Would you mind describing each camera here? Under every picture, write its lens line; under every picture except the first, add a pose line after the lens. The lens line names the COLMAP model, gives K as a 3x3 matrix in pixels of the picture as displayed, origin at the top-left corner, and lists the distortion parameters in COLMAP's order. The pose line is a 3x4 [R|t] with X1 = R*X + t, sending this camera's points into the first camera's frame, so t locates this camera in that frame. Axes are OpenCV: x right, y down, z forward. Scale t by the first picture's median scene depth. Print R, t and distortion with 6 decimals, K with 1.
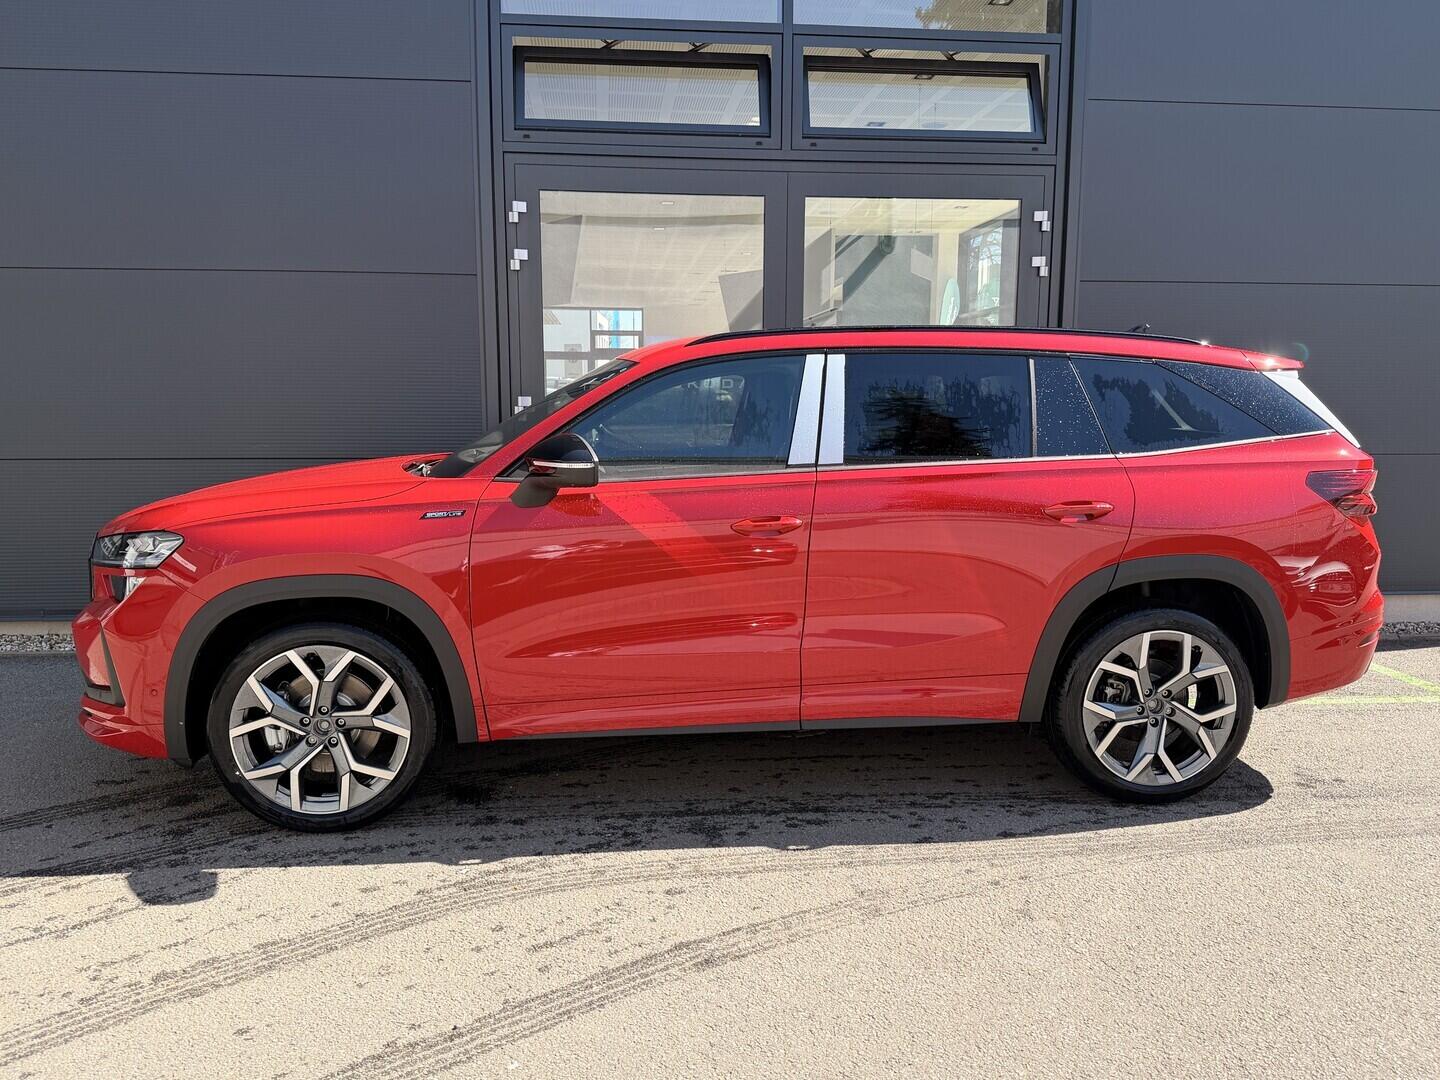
lens RADIAL K [[1122.0, 0, 718.1], [0, 1122.0, 550.6], [0, 0, 1]] dist [0.047397, -0.016823]
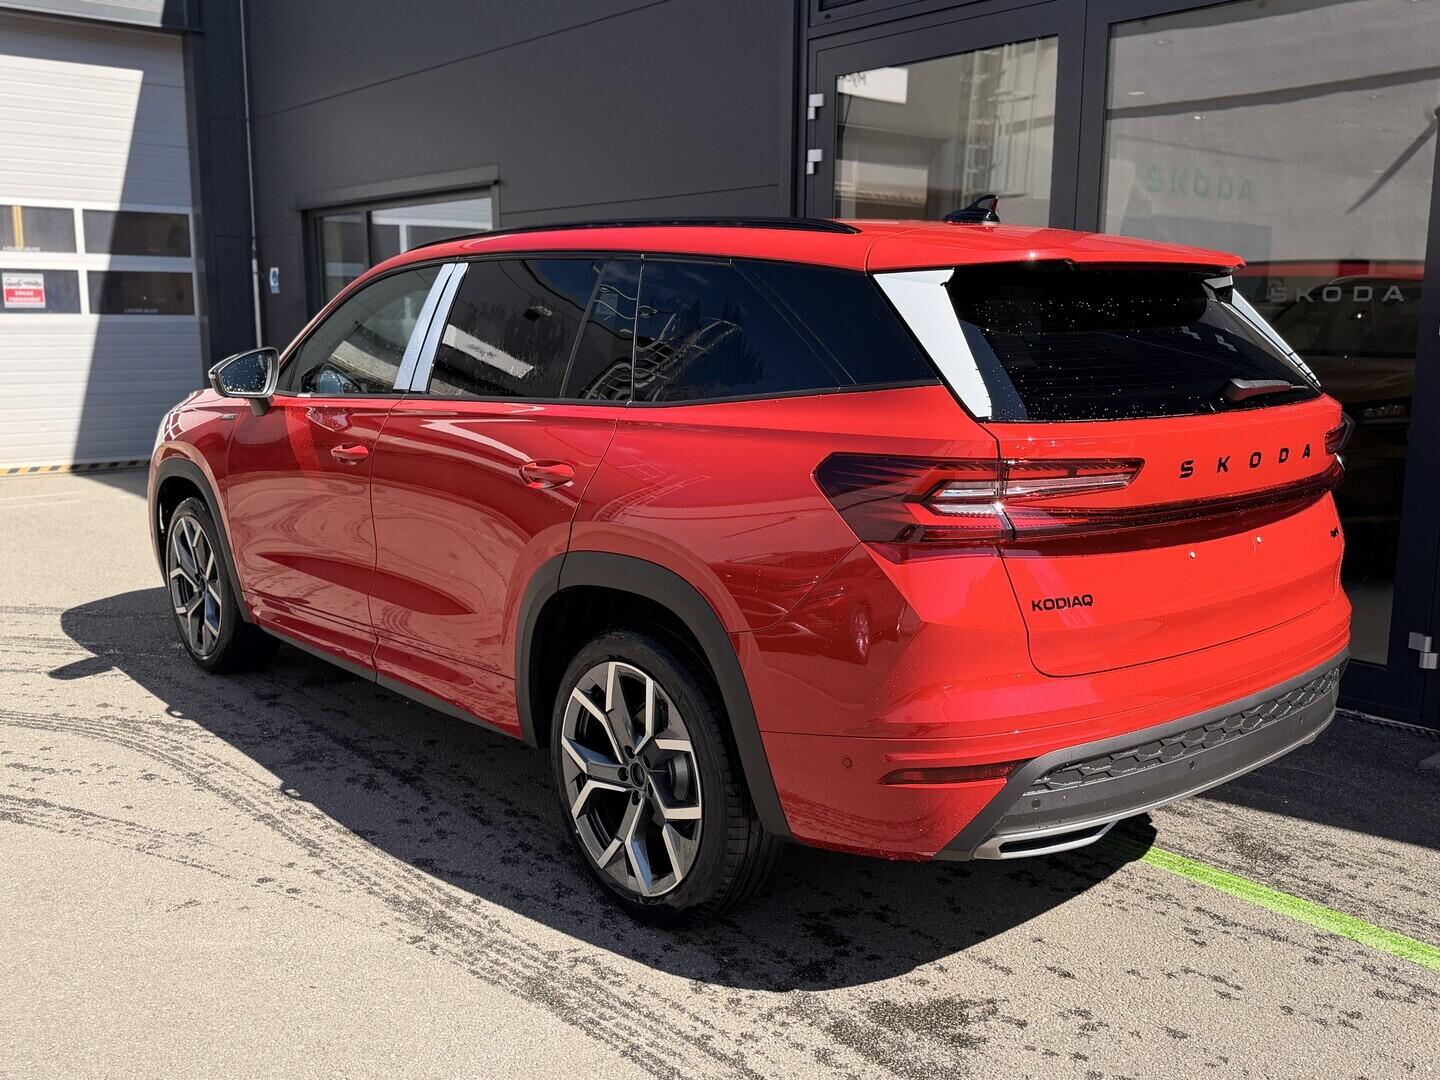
lens RADIAL K [[1284.8, 0, 719.6], [0, 1284.8, 547.7], [0, 0, 1]] dist [0.059244, -0.038208]
pose [[0.578857, 0.147467, -0.801984, 1.104914], [-0.120514, 0.988182, 0.094720, -0.083772], [0.806474, 0.041820, 0.589788, 0.631415]]
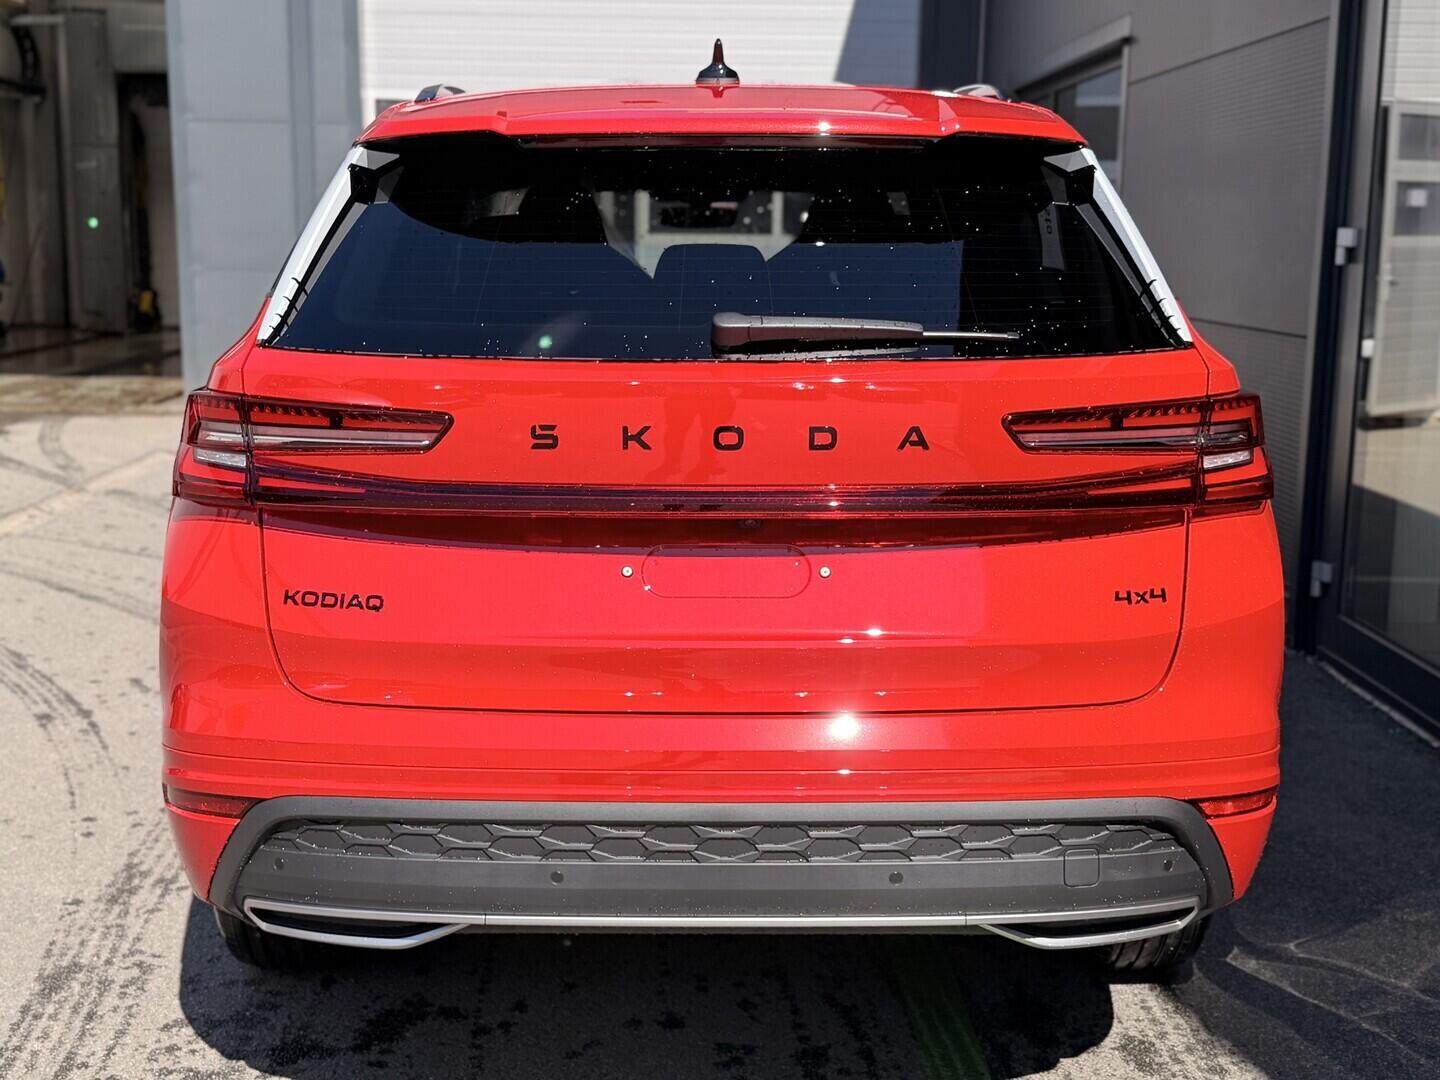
lens RADIAL K [[1822.1, 0, 722.8], [0, 1822.1, 548.2], [0, 0, 1]] dist [0.046492, 0.000000]
pose [[-0.072647, 0.169235, -0.982895, 1.344515], [-0.156418, 0.971370, 0.178811, -0.180878], [0.985016, 0.166733, -0.044096, 1.353091]]
